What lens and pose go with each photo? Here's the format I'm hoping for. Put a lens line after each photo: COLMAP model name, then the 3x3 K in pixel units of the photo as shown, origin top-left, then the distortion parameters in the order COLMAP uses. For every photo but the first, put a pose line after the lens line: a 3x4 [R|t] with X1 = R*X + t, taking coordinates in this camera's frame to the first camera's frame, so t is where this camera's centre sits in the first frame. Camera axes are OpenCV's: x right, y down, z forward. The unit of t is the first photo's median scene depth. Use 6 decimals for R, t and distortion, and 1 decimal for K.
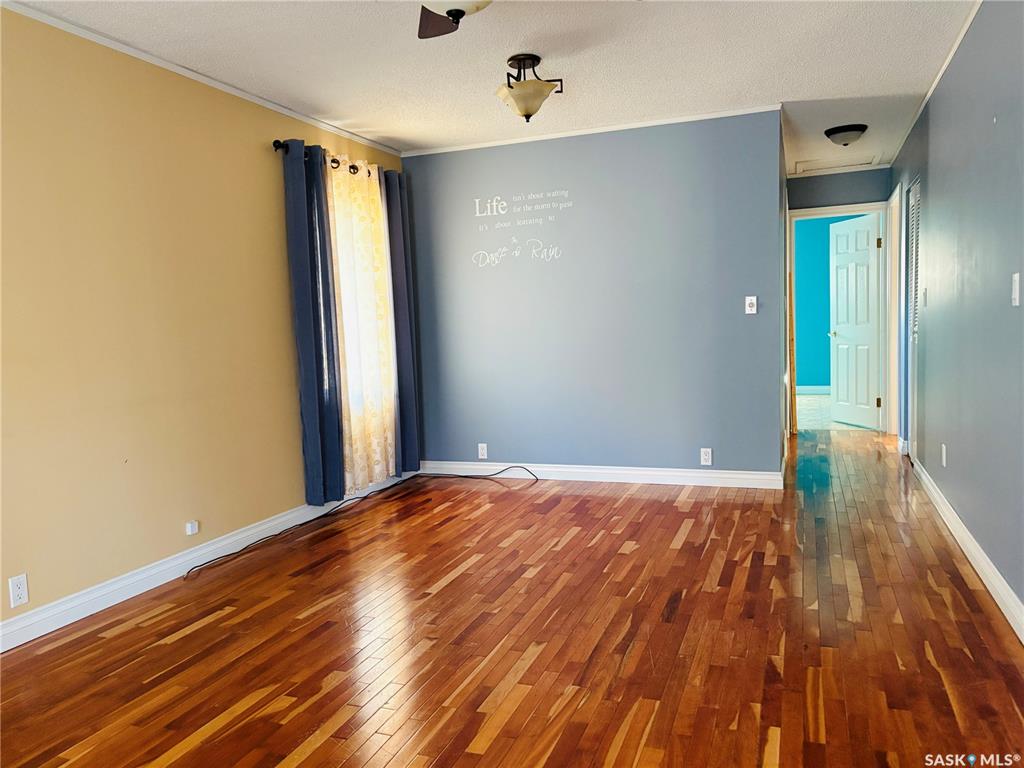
lens RADIAL K [[777.2, 0, 511.0], [0, 777.2, 398.1], [0, 0, 1]] dist [0.111438, -0.228898]
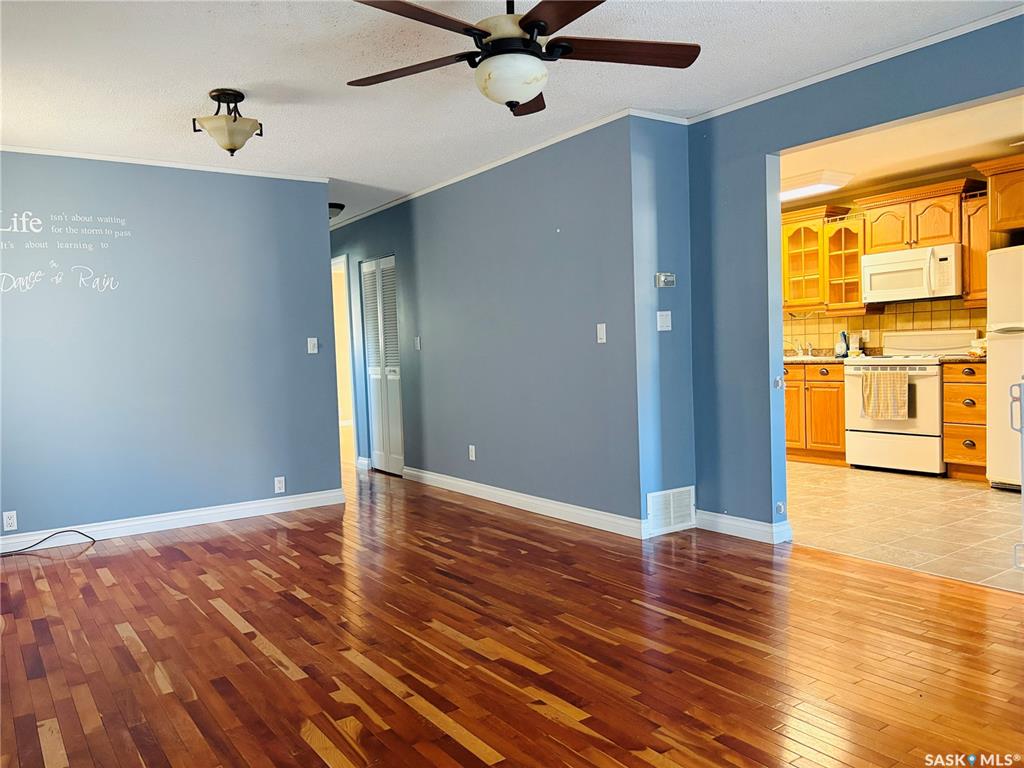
lens RADIAL K [[782.6, 0, 512.0], [0, 782.6, 384.0], [0, 0, 1]] dist [0.043017, -0.005487]
pose [[0.568249, -0.017770, 0.822664, -0.654733], [0.097221, 0.994214, -0.045679, 0.025520], [-0.817093, 0.105937, 0.566689, 0.166568]]
